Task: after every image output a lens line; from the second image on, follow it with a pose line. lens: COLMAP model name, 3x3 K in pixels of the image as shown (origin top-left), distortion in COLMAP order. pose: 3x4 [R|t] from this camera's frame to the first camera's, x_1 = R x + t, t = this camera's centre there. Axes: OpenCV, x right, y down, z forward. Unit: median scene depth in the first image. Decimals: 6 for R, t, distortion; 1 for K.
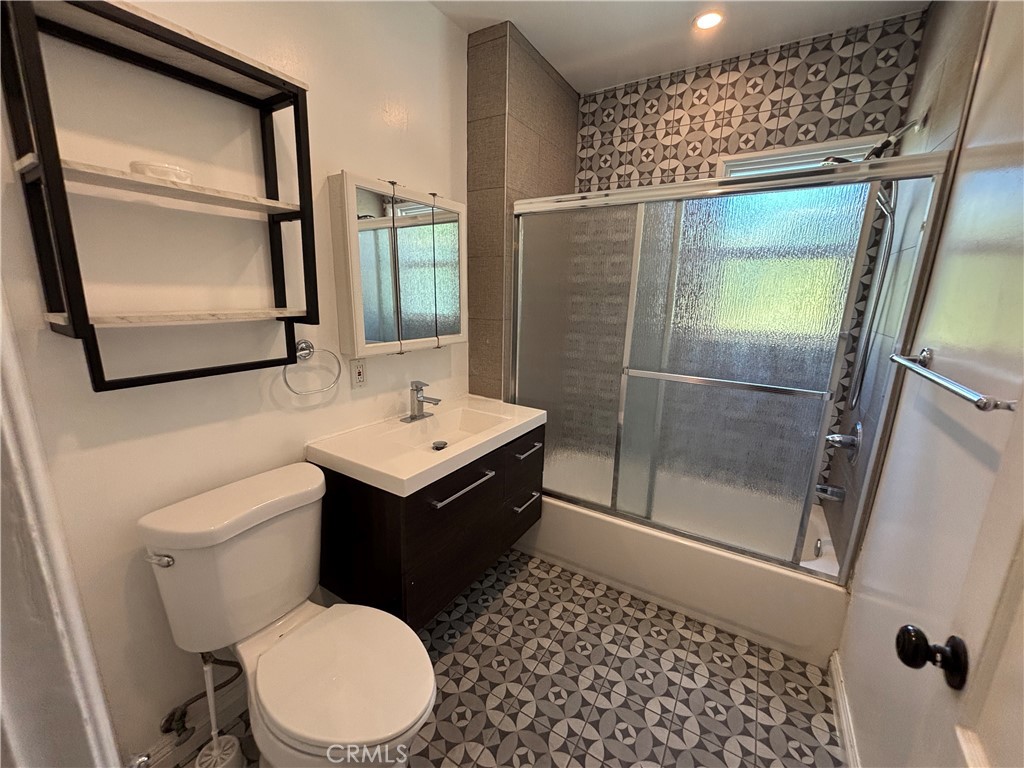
lens RADIAL K [[413.8, 0, 509.1], [0, 413.8, 384.3], [0, 0, 1]] dist [-0.006783, 0.002840]
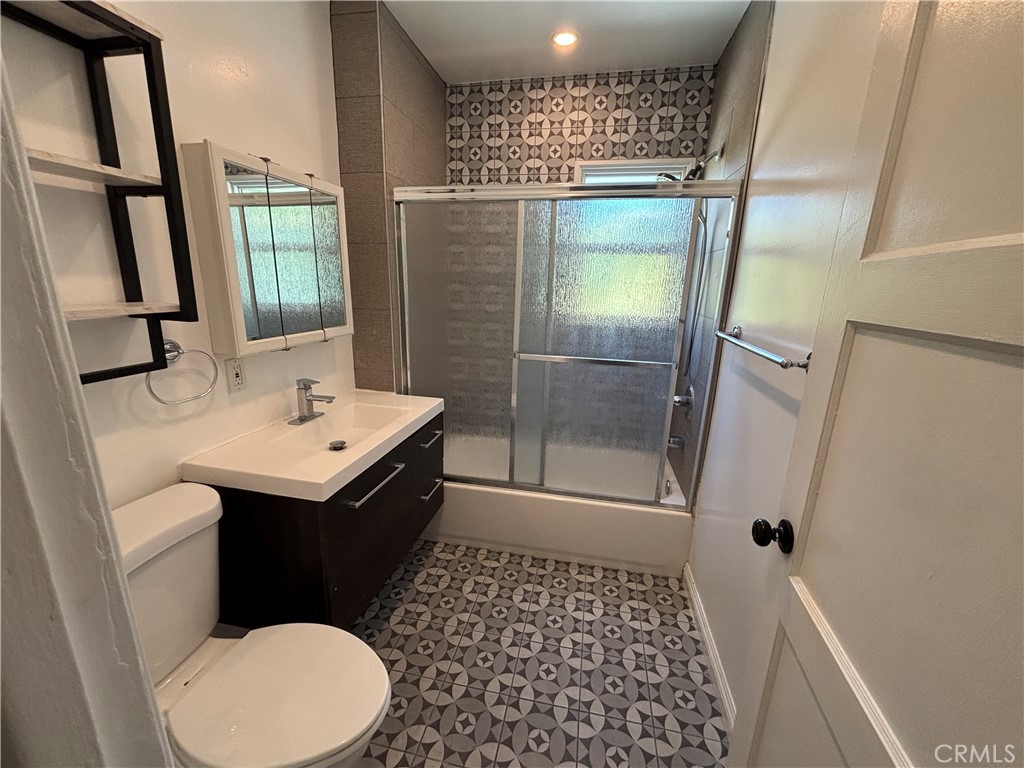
lens RADIAL K [[413.8, 0, 512.2], [0, 413.8, 385.1], [0, 0, 1]] dist [-0.006783, 0.002840]
pose [[0.938722, -0.079527, 0.335375, -0.118357], [0.068452, 0.996651, 0.044735, -0.004547], [-0.337810, -0.019037, 0.941022, -0.027036]]
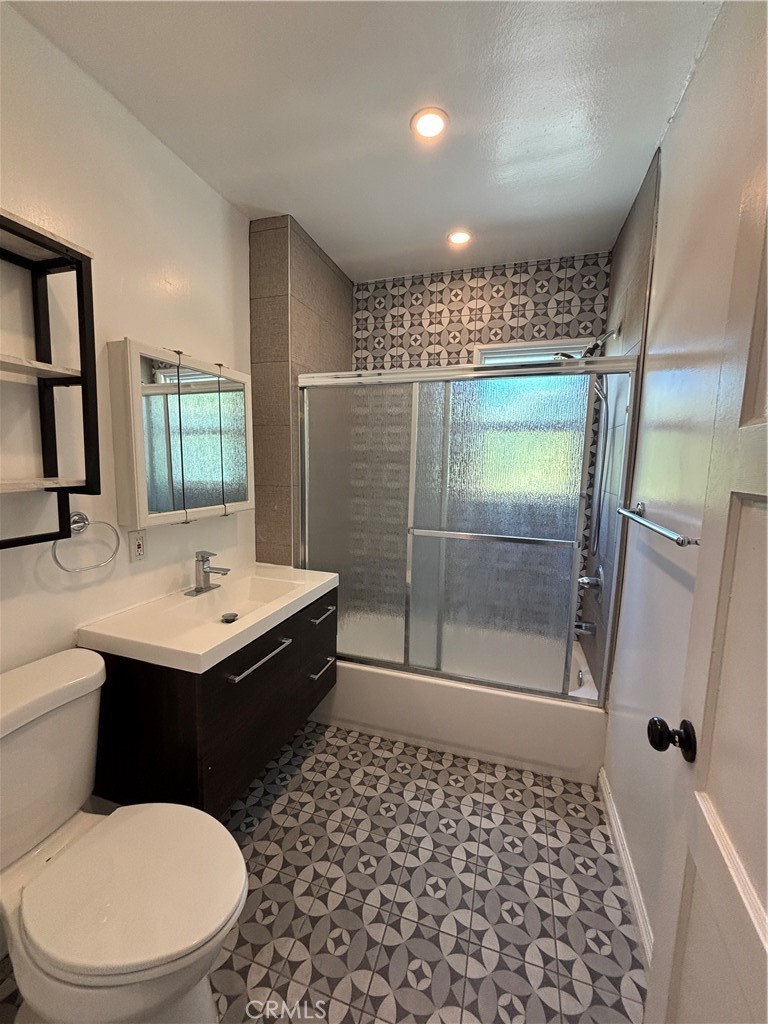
lens RADIAL K [[413.8, 0, 383.1], [0, 413.8, 510.2], [0, 0, 1]] dist [-0.006783, 0.002840]
pose [[0.971039, -0.030473, 0.236970, -0.050474], [0.053076, 0.994563, -0.089595, 0.006739], [-0.232952, 0.099578, 0.967377, -0.039608]]
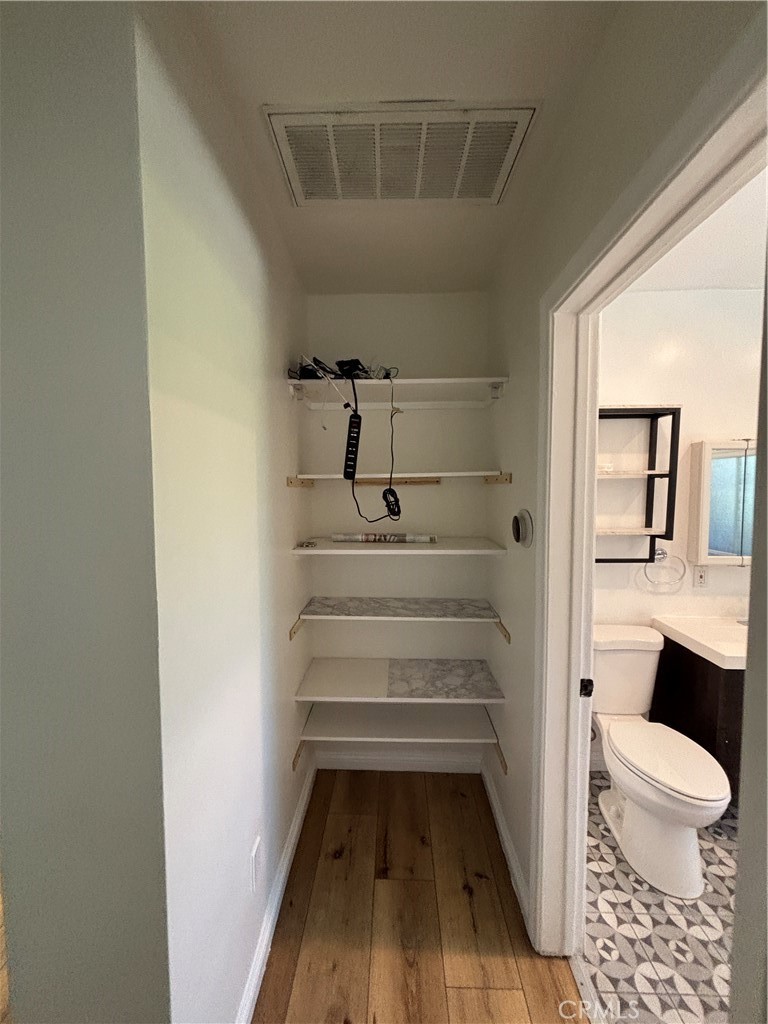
lens RADIAL K [[413.8, 0, 391.0], [0, 413.8, 515.0], [0, 0, 1]] dist [-0.006783, 0.002840]
pose [[0.512171, 0.032892, -0.858253, 0.288751], [-0.173255, 0.982681, -0.065731, 0.043162], [0.841227, 0.182362, 0.509000, -0.616583]]
